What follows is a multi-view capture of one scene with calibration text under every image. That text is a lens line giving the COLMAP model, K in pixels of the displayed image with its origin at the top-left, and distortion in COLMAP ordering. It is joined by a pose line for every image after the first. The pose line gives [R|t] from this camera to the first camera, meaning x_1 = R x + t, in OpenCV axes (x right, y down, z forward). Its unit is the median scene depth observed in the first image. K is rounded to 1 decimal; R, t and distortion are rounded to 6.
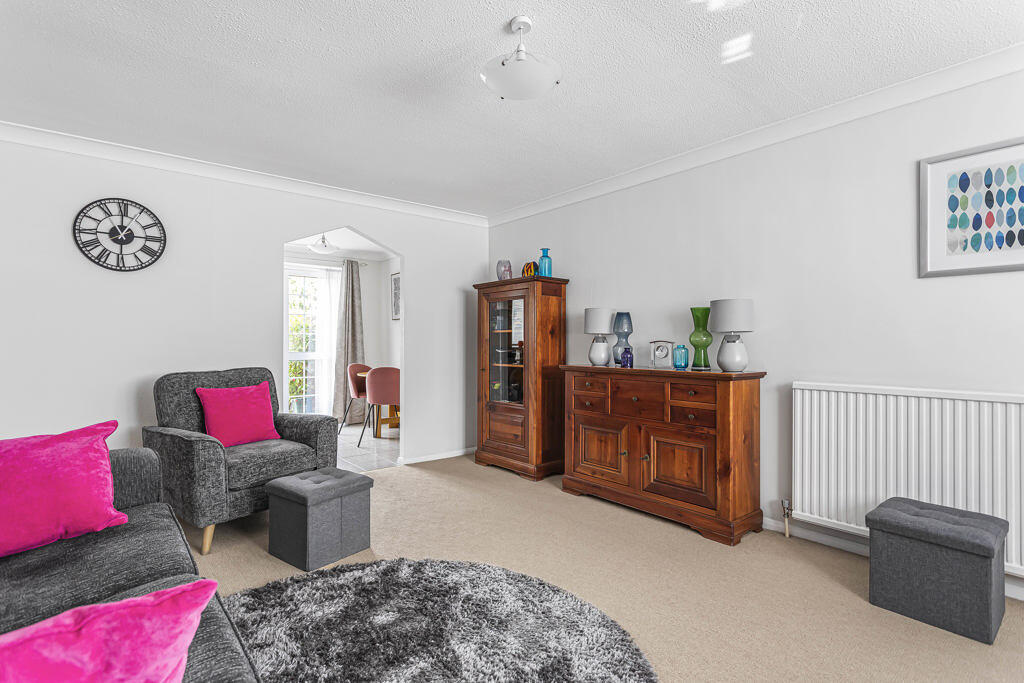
lens RADIAL K [[501.3, 0, 513.5], [0, 501.3, 336.8], [0, 0, 1]] dist [0.011032, 0.007339]
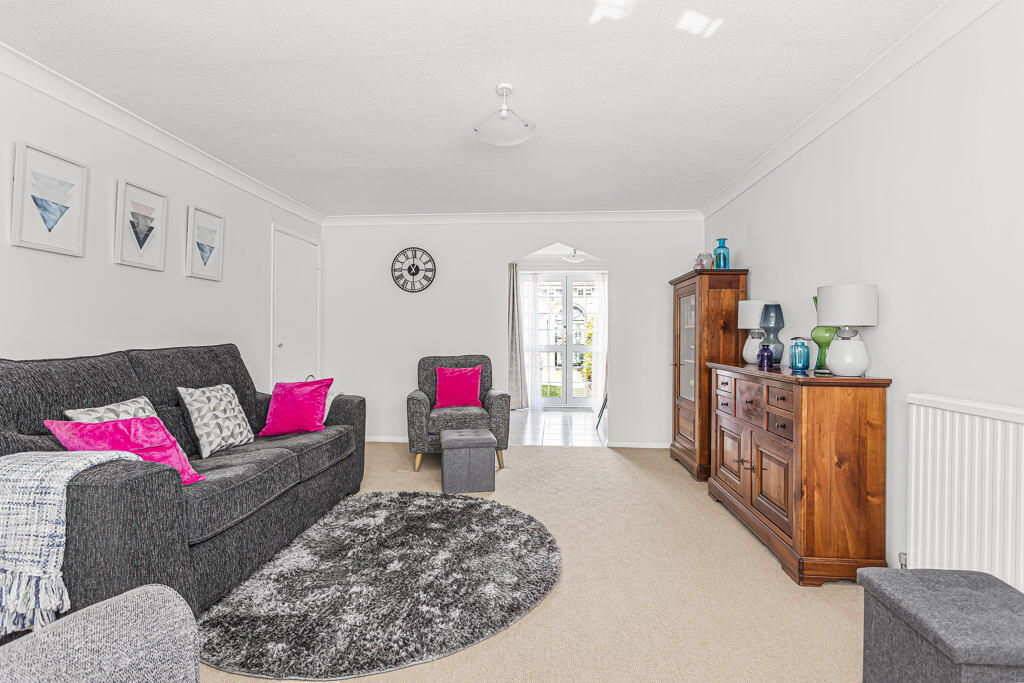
lens RADIAL K [[501.3, 0, 513.5], [0, 501.3, 336.8], [0, 0, 1]] dist [0.011032, 0.007339]
pose [[0.731093, 0.003549, -0.682268, 0.543686], [0.003929, 0.999948, 0.009413, -0.002877], [0.682266, -0.009563, 0.731042, 0.053756]]
